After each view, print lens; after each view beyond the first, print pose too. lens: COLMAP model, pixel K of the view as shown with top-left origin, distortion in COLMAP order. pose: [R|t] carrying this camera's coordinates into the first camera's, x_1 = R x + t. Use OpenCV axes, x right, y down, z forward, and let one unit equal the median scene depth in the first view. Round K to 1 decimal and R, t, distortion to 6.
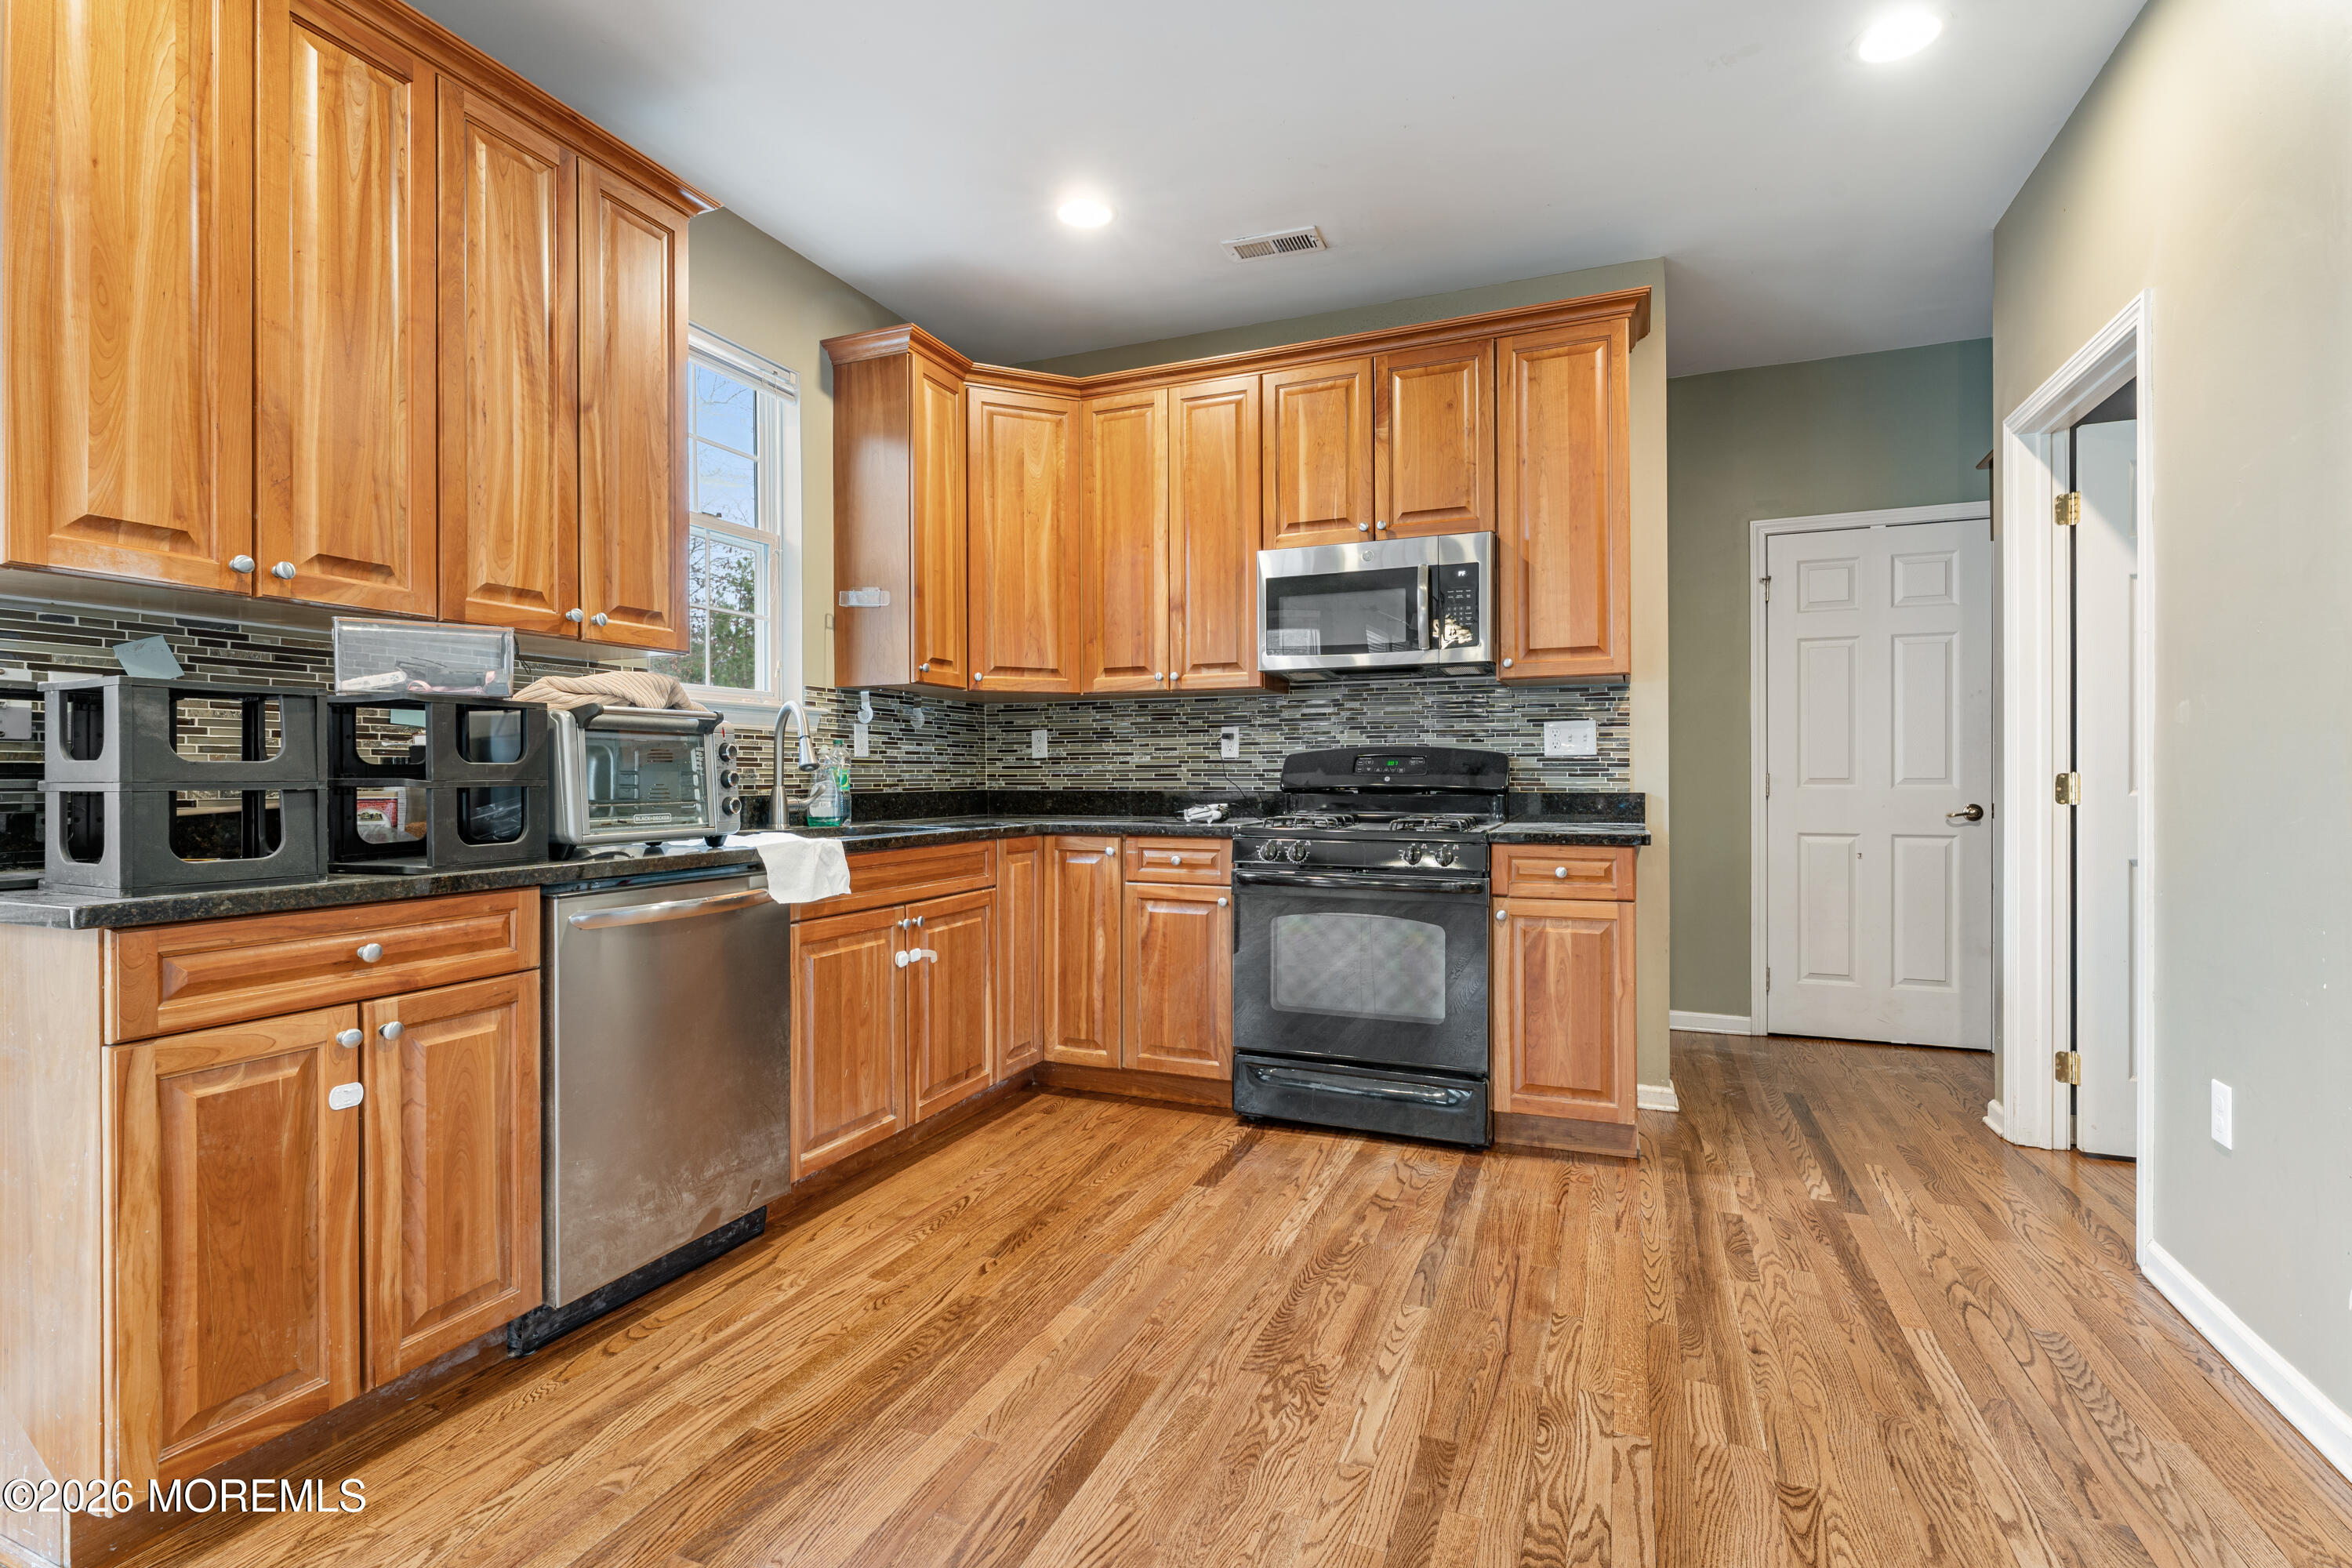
lens RADIAL K [[1068.4, 0, 1185.4], [0, 1068.4, 776.9], [0, 0, 1]] dist [-0.000264, -0.000135]
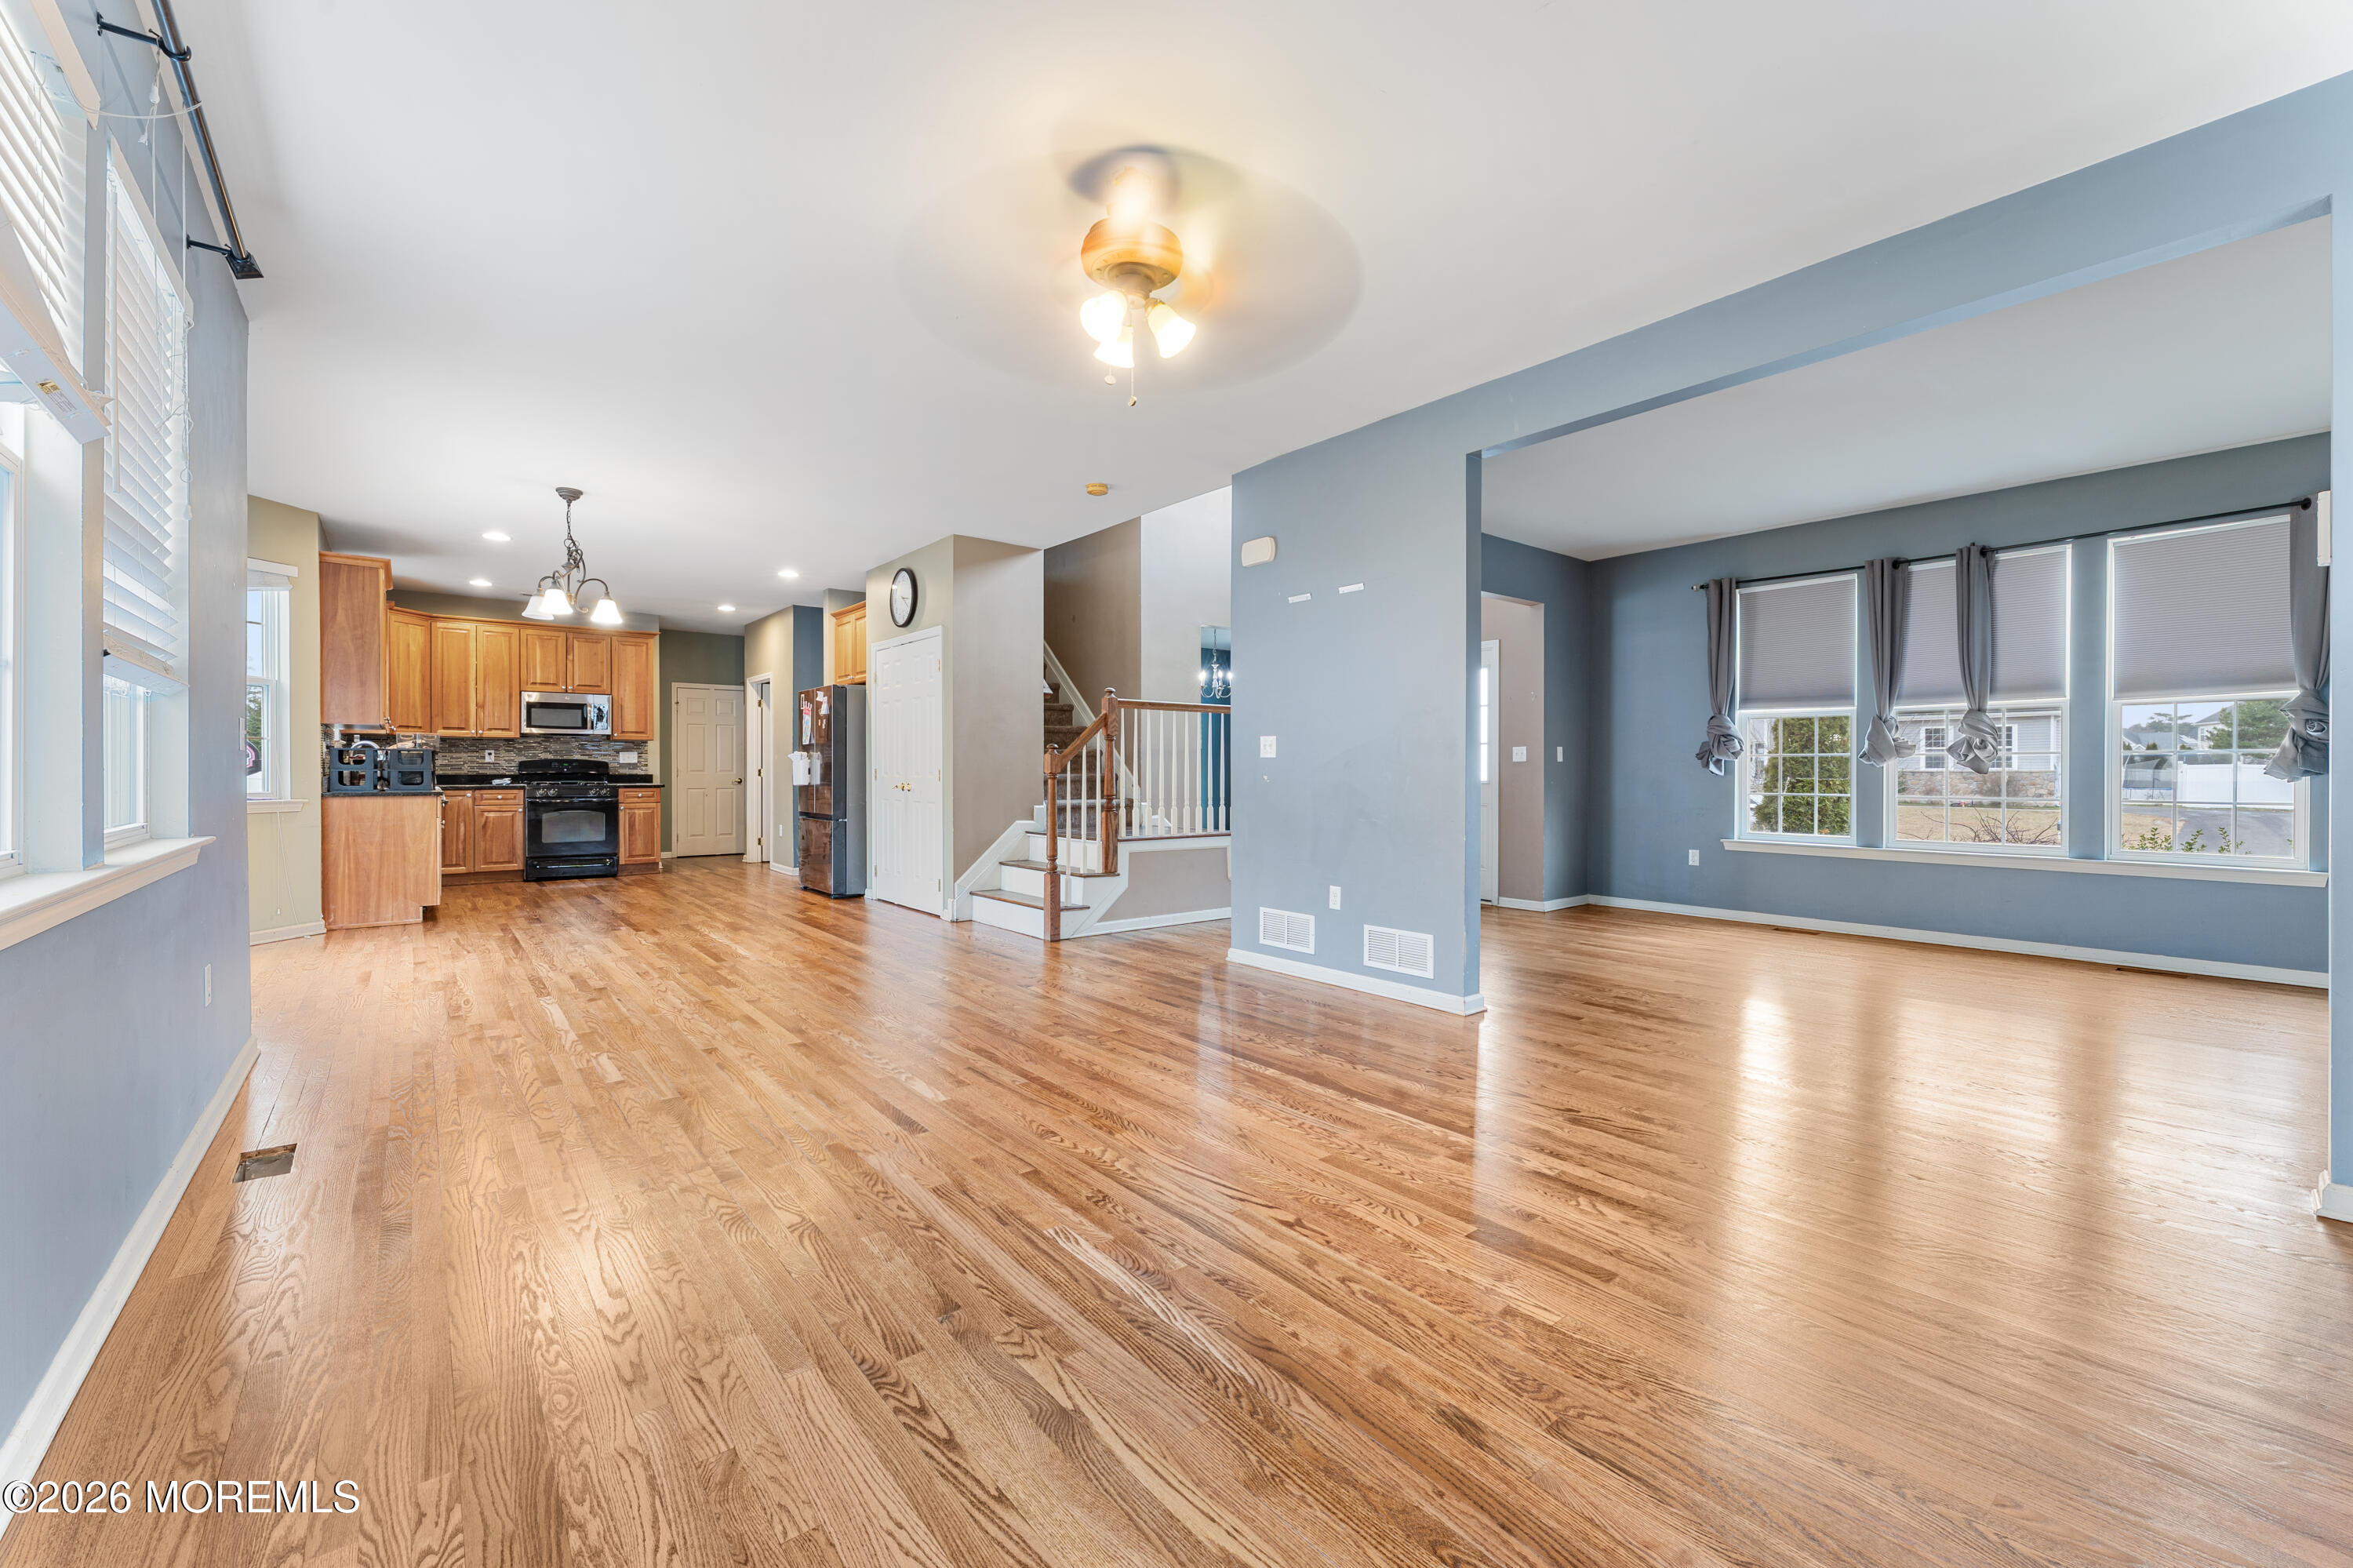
lens RADIAL K [[941.7, 0, 1180.1], [0, 941.7, 775.5], [0, 0, 1]] dist [0.000276, 0.000034]
pose [[0.474586, -0.001416, 0.880208, -1.352008], [-0.000197, 0.999999, 0.001715, 0.012699], [-0.880209, -0.000987, 0.474585, -1.812933]]
